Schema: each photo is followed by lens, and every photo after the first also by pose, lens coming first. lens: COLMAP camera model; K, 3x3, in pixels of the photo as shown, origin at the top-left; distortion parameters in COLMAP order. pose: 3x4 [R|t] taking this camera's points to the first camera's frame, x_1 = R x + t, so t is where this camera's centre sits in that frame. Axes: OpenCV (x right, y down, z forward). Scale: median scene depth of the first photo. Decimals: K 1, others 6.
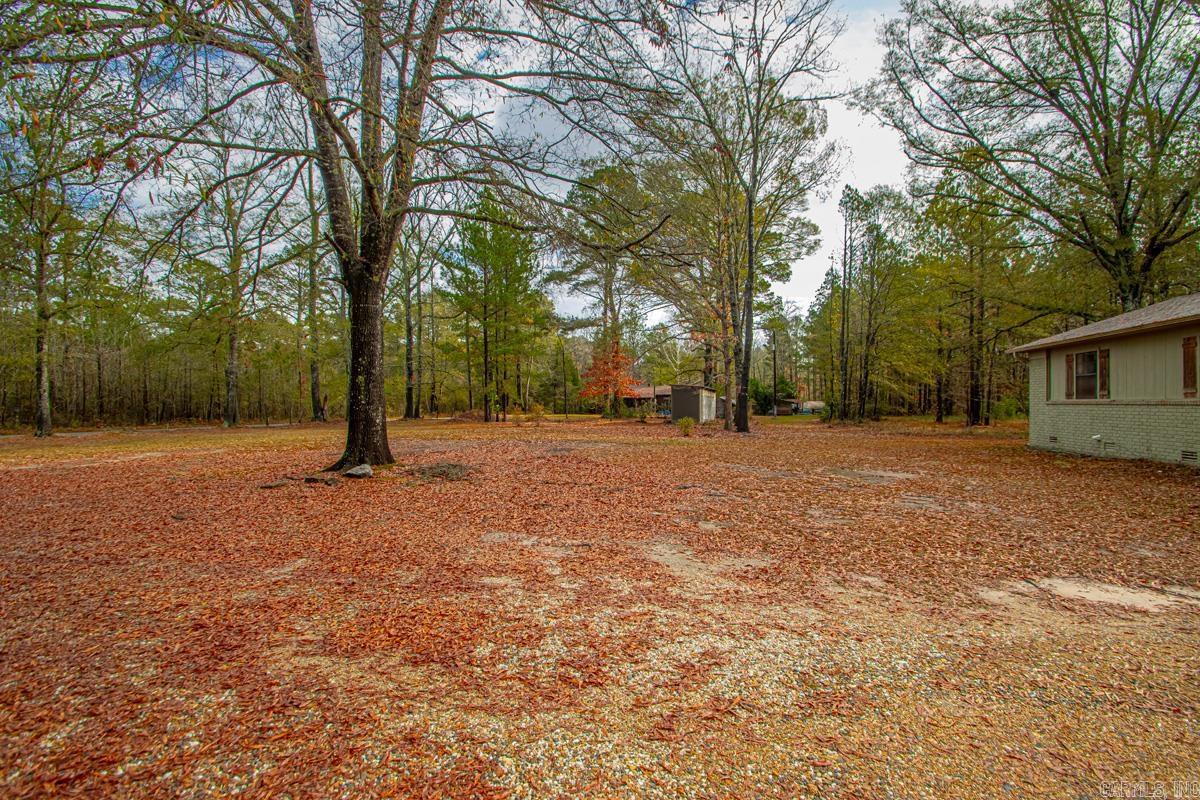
lens RADIAL K [[560.1, 0, 610.1], [0, 560.1, 398.2], [0, 0, 1]] dist [0.022012, -0.018195]
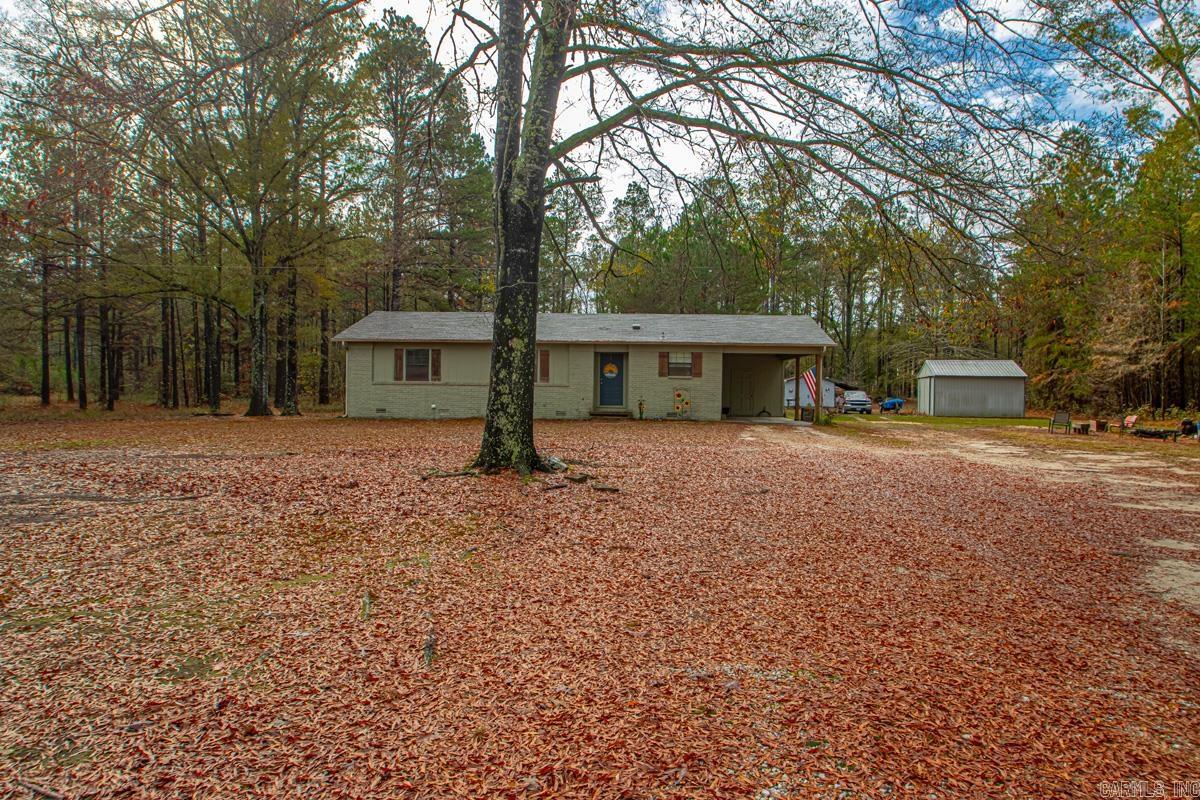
lens RADIAL K [[747.0, 0, 600.0], [0, 747.0, 400.0], [0, 0, 1]] dist [-0.021196, -0.000956]
pose [[-0.154321, -0.019047, 0.987837, -0.927313], [-0.019603, 0.999676, 0.016213, 0.007451], [-0.987826, -0.016862, -0.154644, 0.654779]]
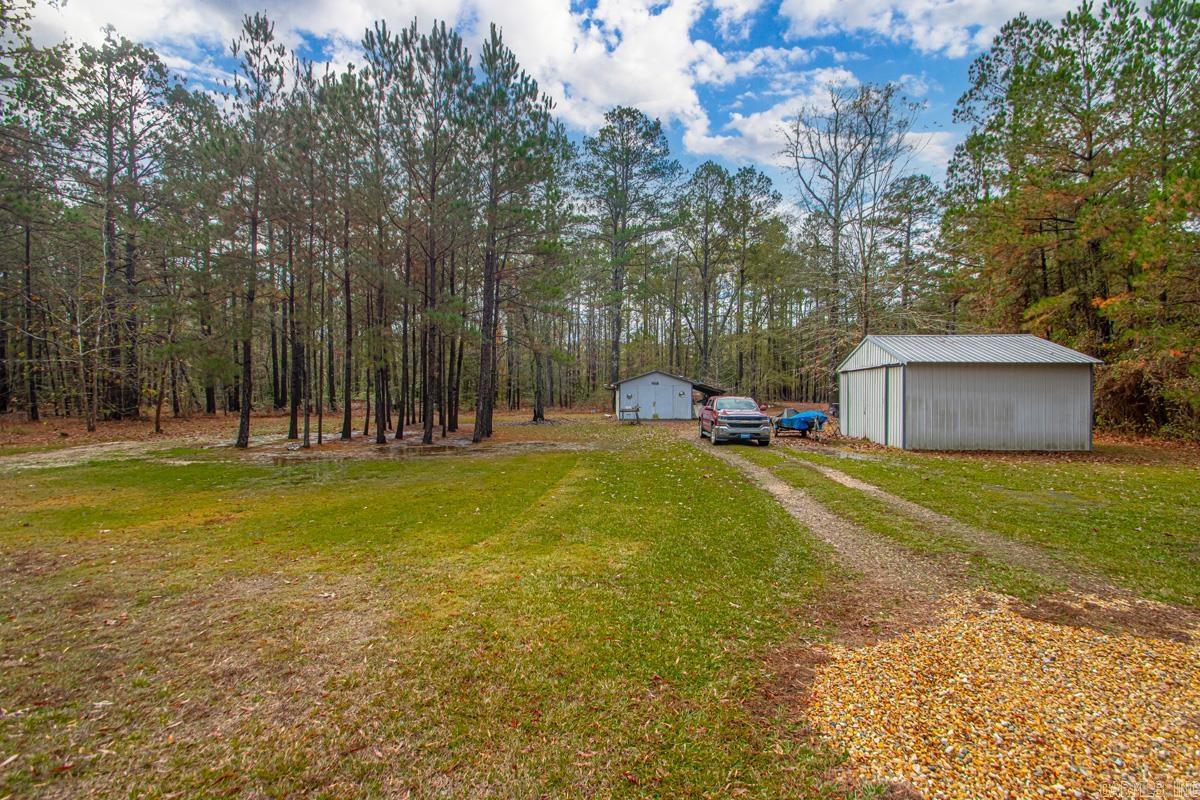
lens RADIAL K [[560.1, 0, 610.1], [0, 560.1, 398.2], [0, 0, 1]] dist [0.022012, -0.018195]
pose [[-0.314720, -0.010090, 0.949131, 0.926545], [-0.009733, 0.999925, 0.007402, -0.004316], [-0.949135, -0.006908, -0.314795, -0.250443]]
